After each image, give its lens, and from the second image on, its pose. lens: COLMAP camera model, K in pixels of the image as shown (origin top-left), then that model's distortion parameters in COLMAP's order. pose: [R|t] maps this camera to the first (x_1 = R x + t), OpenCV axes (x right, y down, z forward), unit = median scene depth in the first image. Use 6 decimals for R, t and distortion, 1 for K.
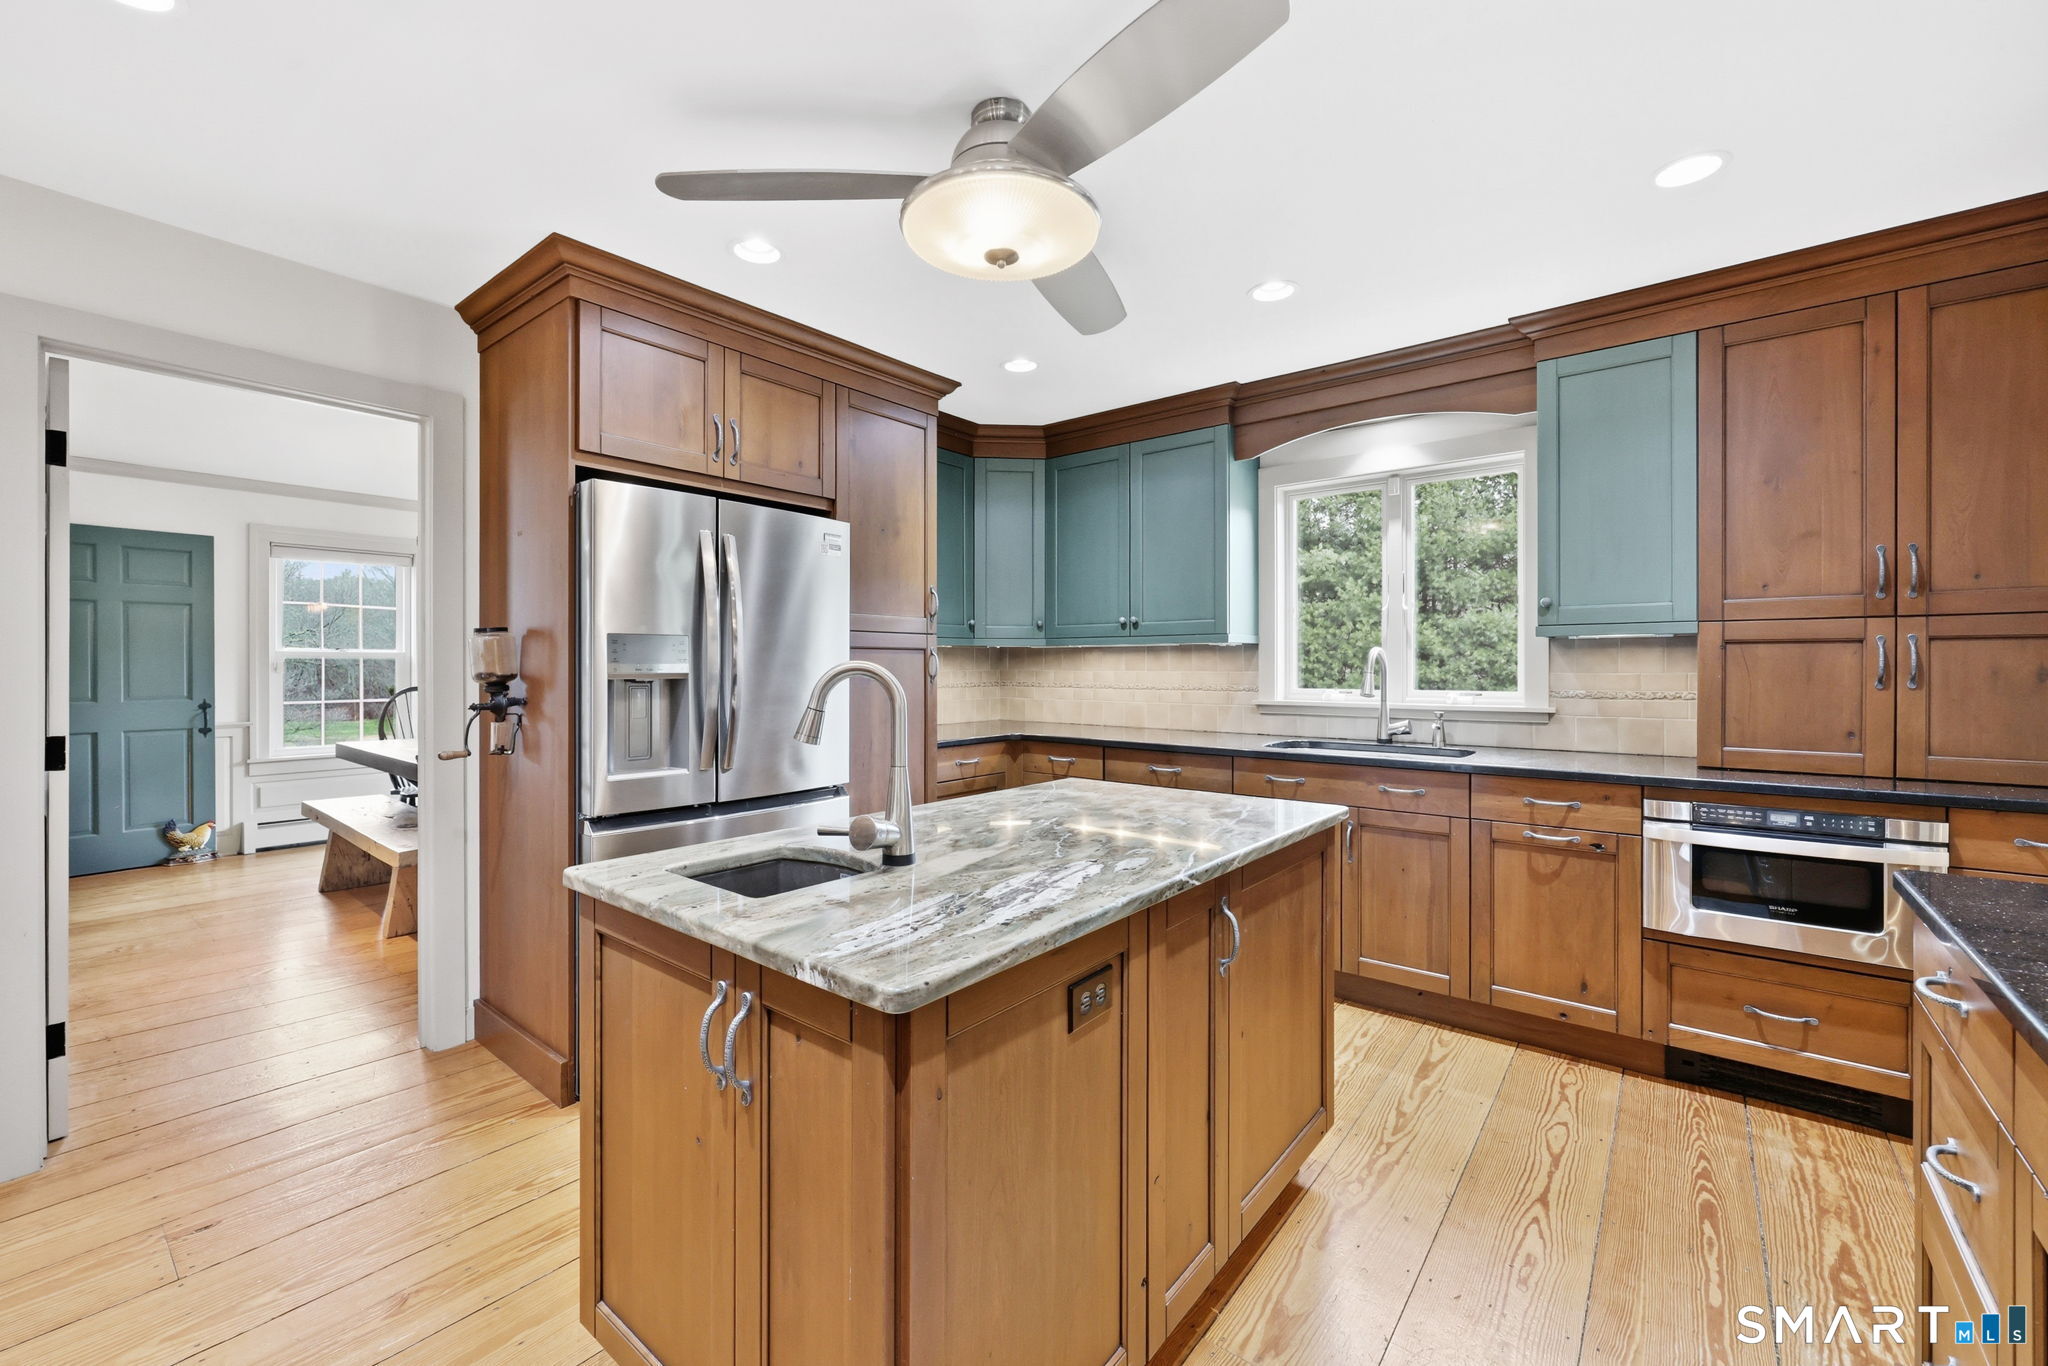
lens RADIAL K [[838.8, 0, 1020.6], [0, 838.8, 666.8], [0, 0, 1]] dist [0.000889, 0.000060]
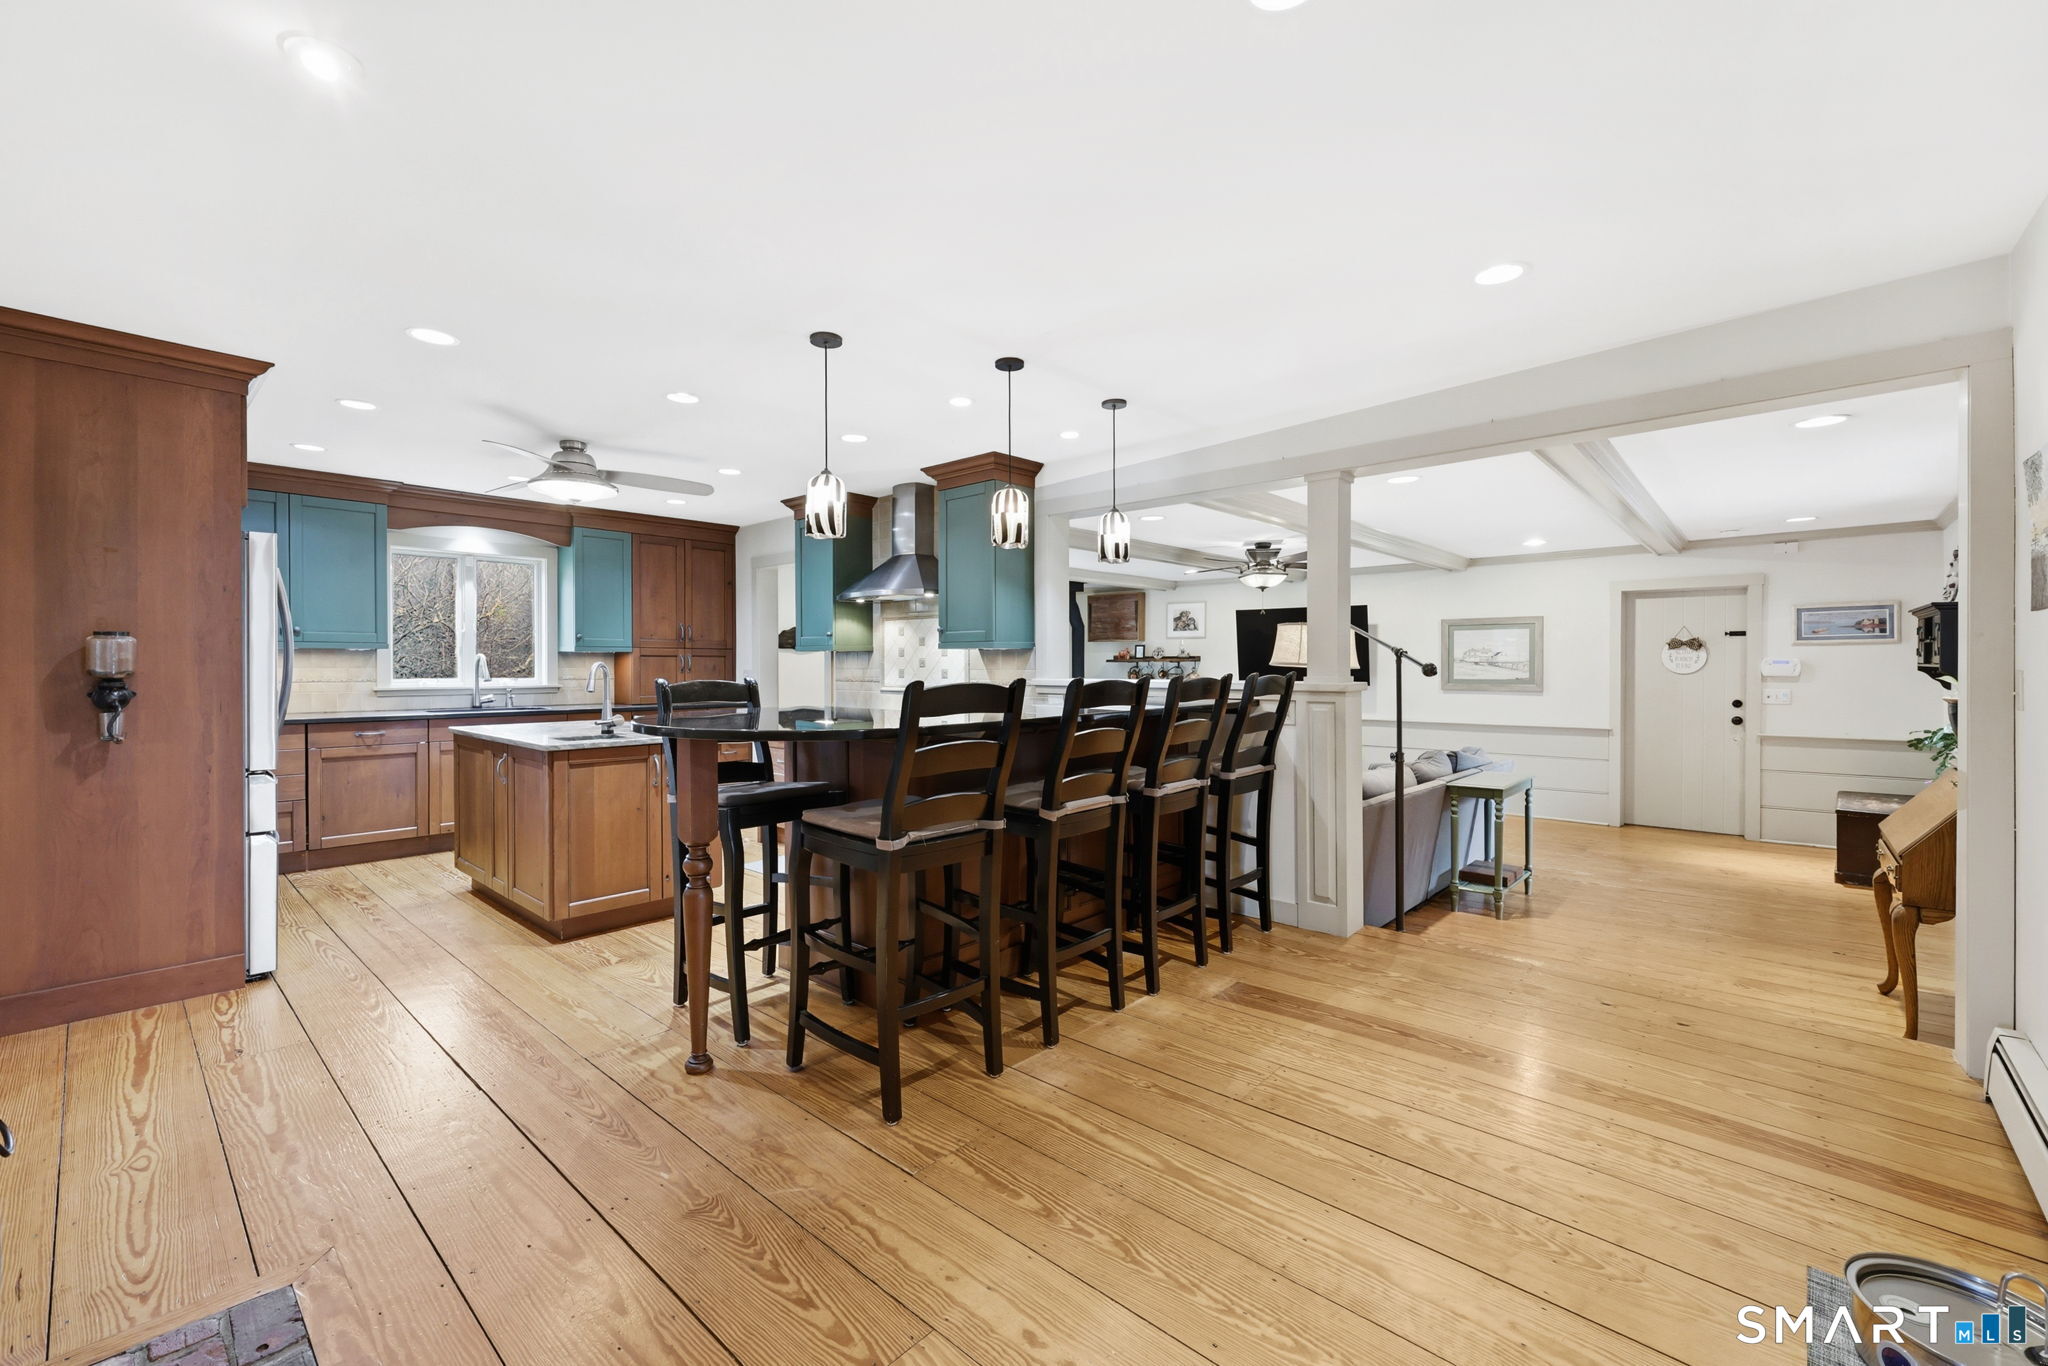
lens RADIAL K [[838.8, 0, 1020.6], [0, 838.8, 666.8], [0, 0, 1]] dist [0.000889, 0.000060]
pose [[0.054611, -0.004685, 0.998497, -1.215959], [-0.002158, 0.999986, 0.004810, -0.007655], [-0.998505, -0.002418, 0.054600, -0.230127]]
